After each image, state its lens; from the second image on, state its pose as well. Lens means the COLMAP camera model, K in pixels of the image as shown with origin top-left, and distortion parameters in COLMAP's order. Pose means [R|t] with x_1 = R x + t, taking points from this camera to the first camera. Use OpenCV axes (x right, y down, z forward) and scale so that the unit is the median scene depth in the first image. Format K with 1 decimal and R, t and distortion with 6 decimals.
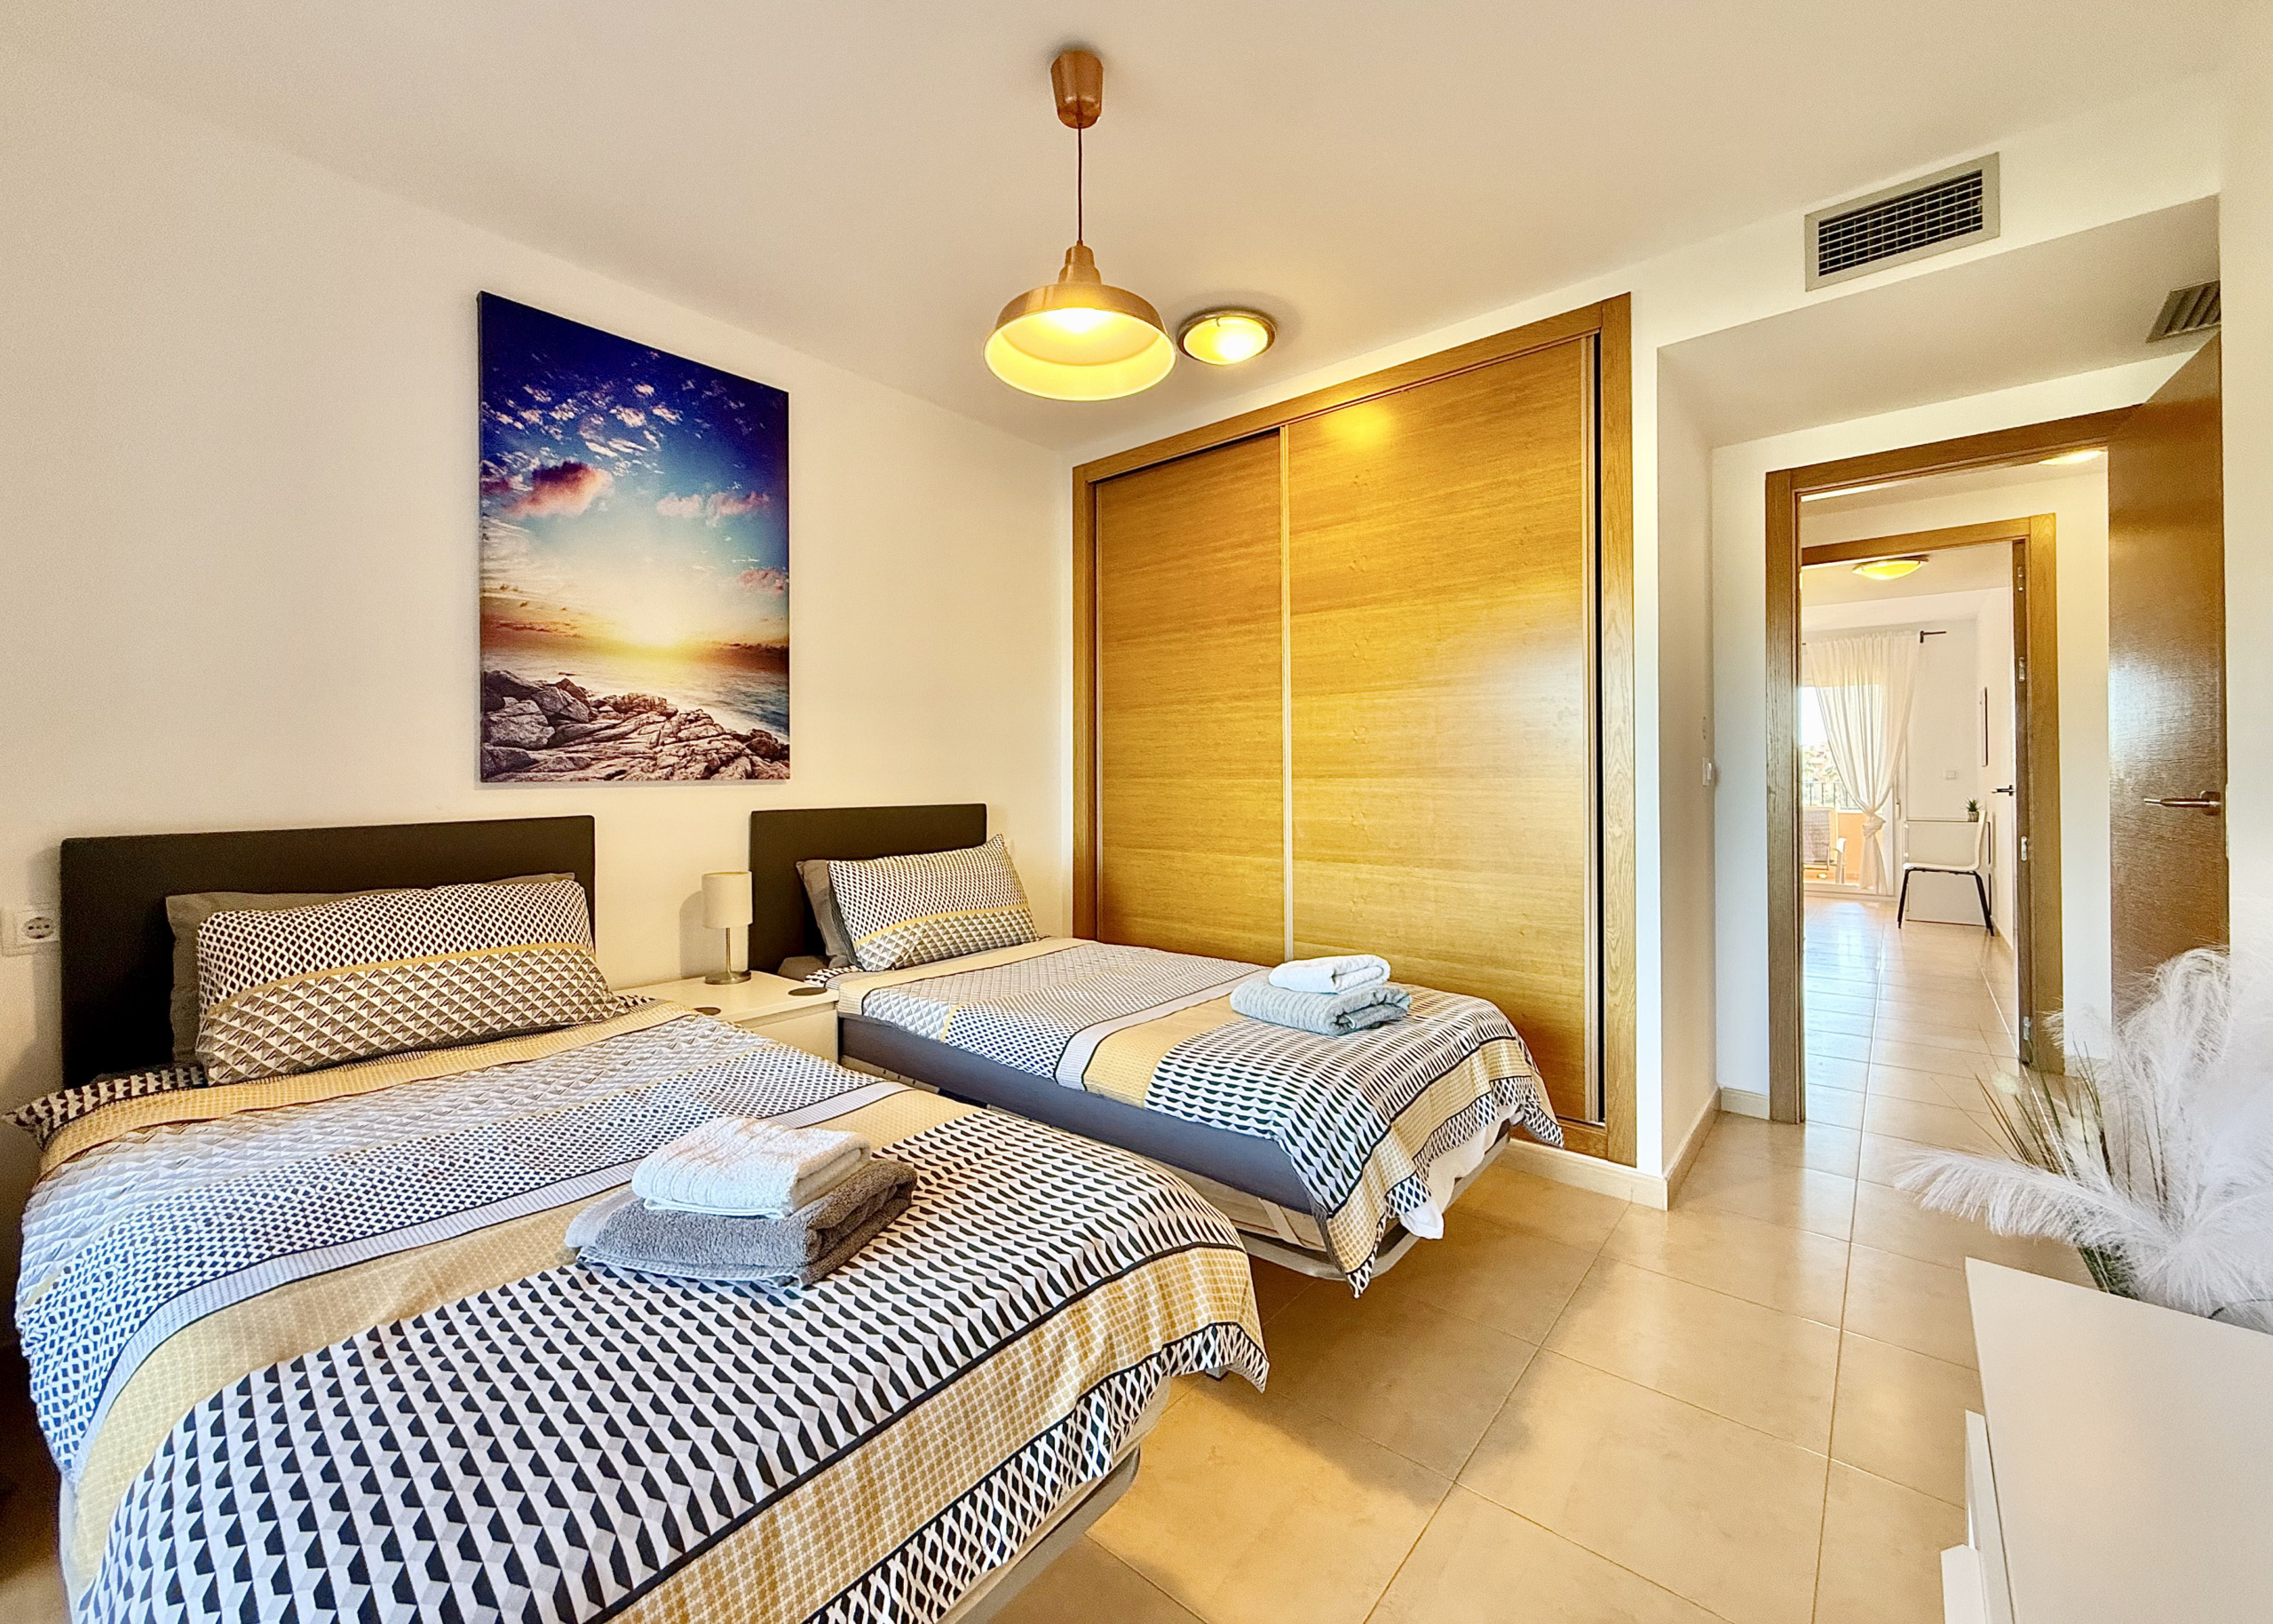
lens RADIAL K [[904.3, 0, 1130.0], [0, 904.3, 768.5], [0, 0, 1]] dist [0.000542, 0.000171]
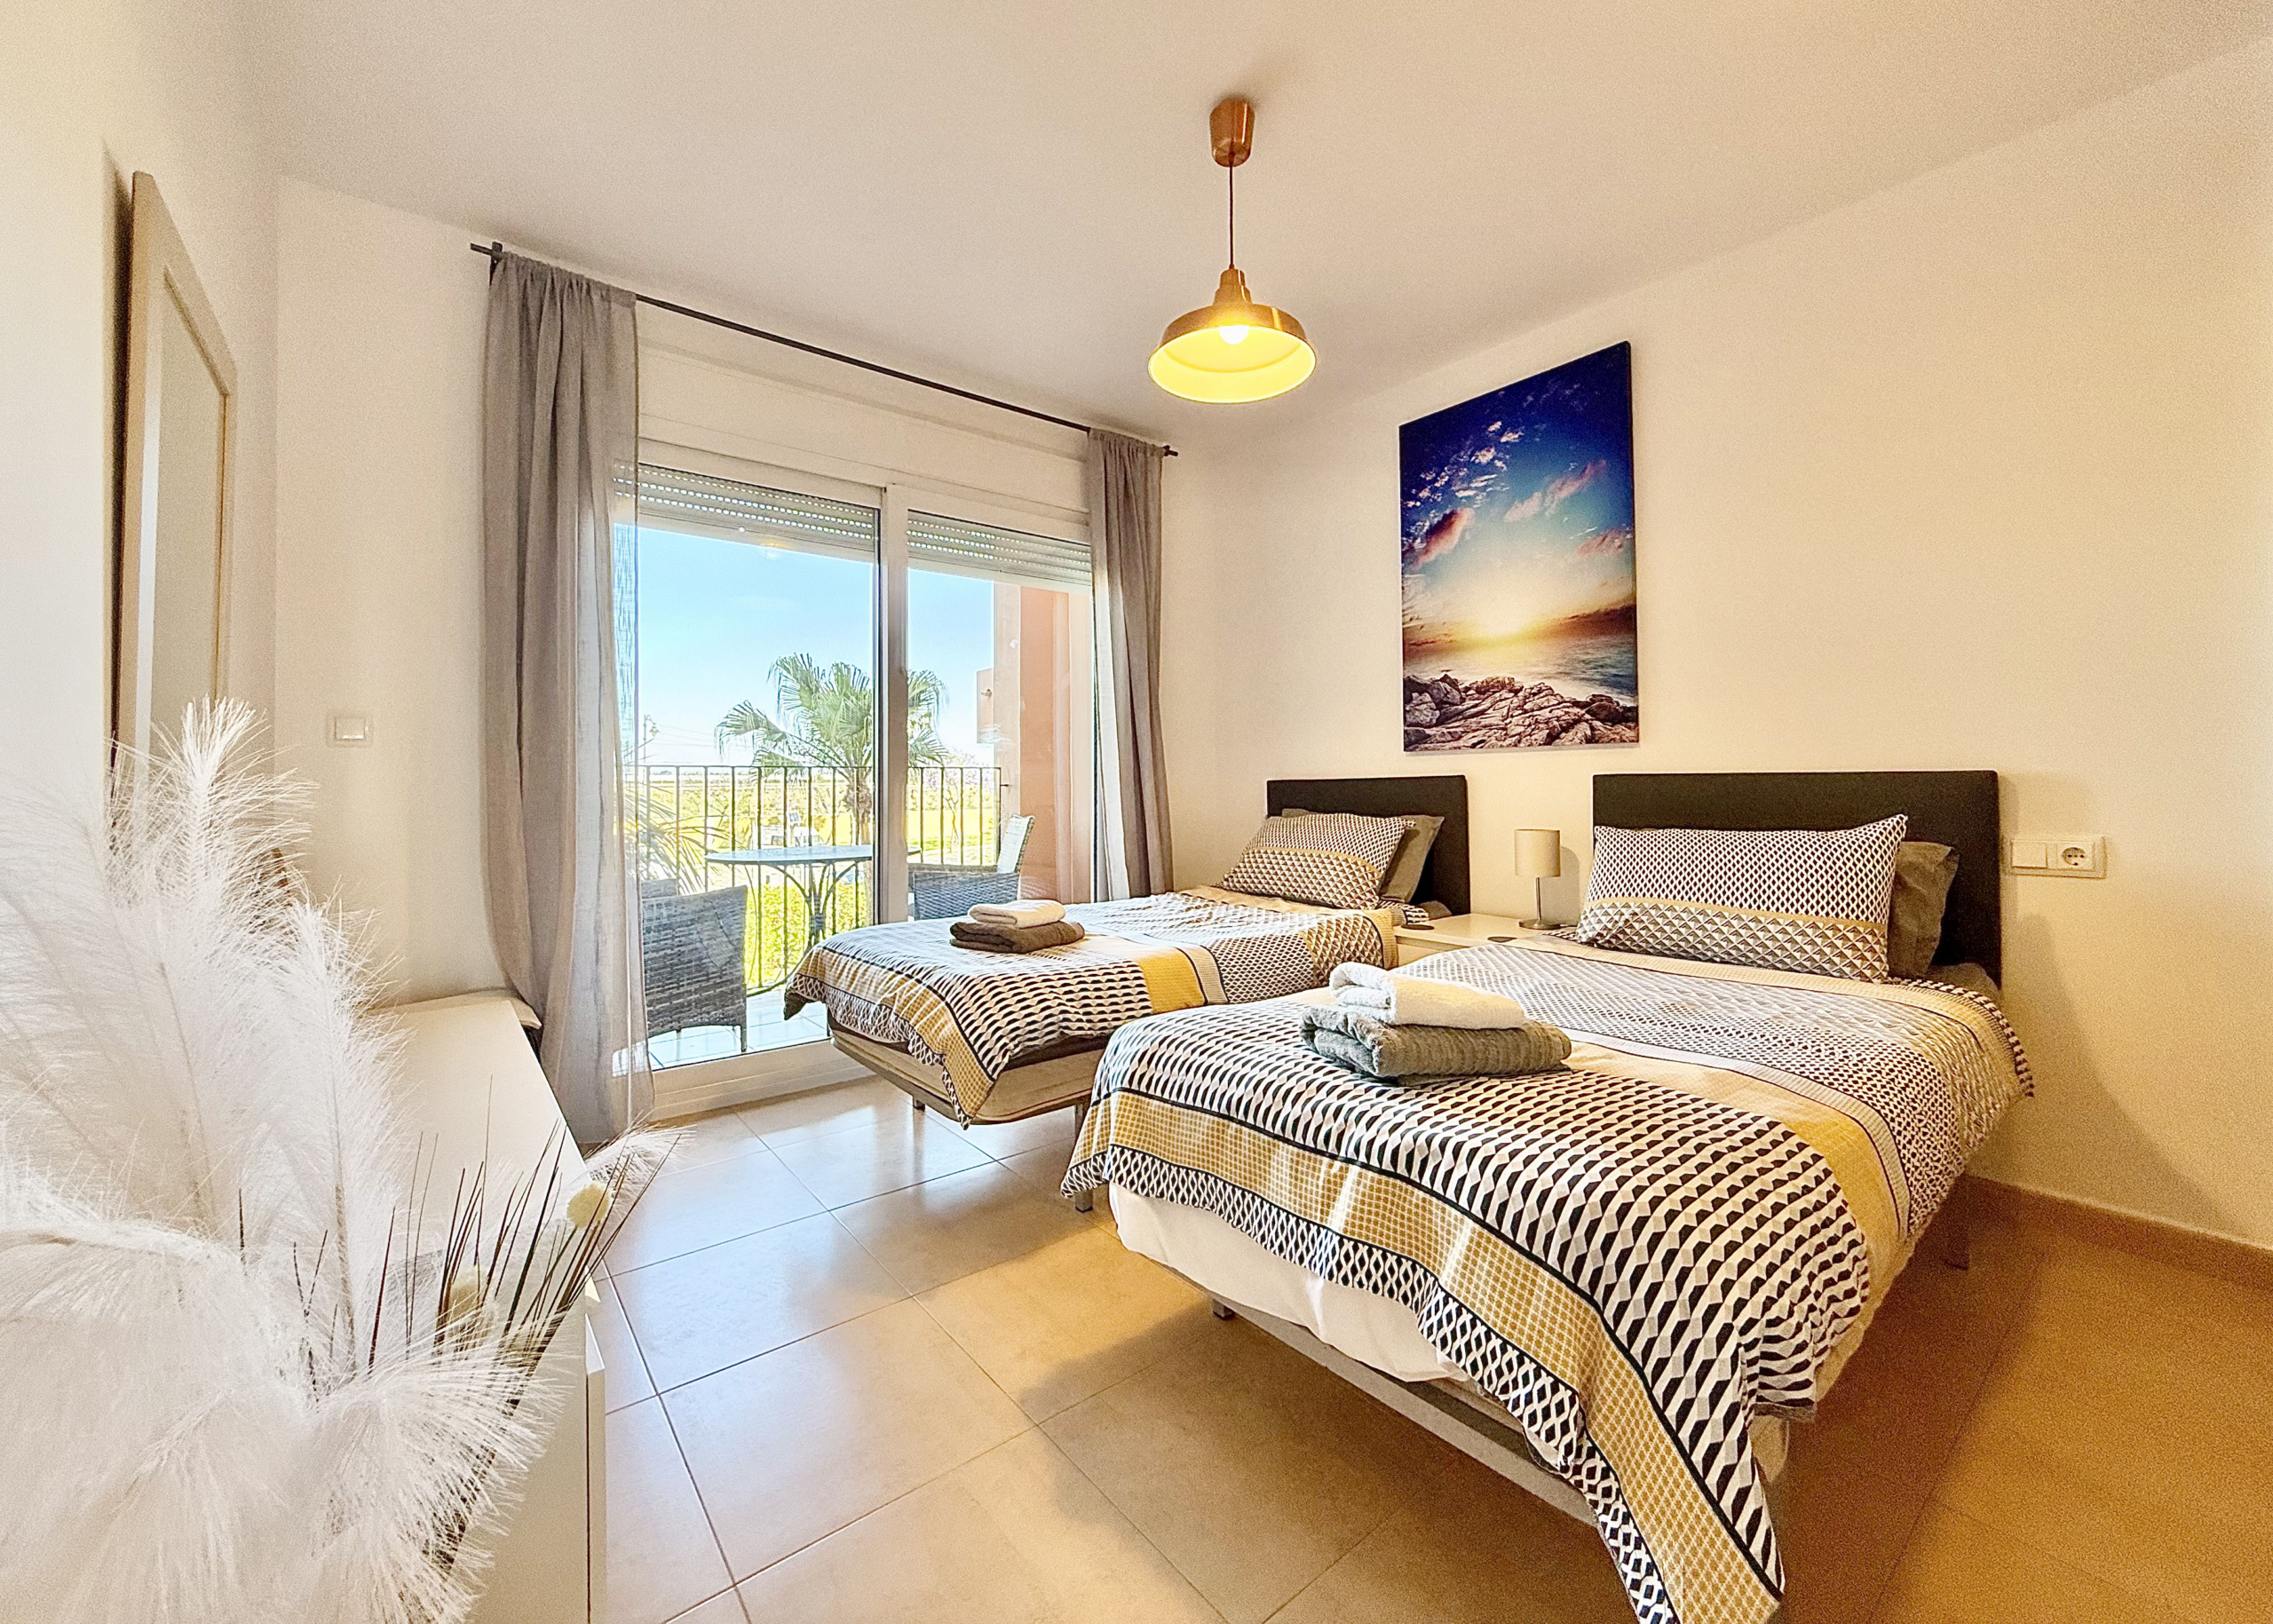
lens RADIAL K [[904.3, 0, 1130.0], [0, 904.3, 768.5], [0, 0, 1]] dist [0.000542, 0.000171]
pose [[-0.196852, -0.001565, -0.980432, 0.776686], [0.021361, 0.999755, -0.005885, 0.039239], [0.980200, -0.022102, -0.196770, 0.770653]]
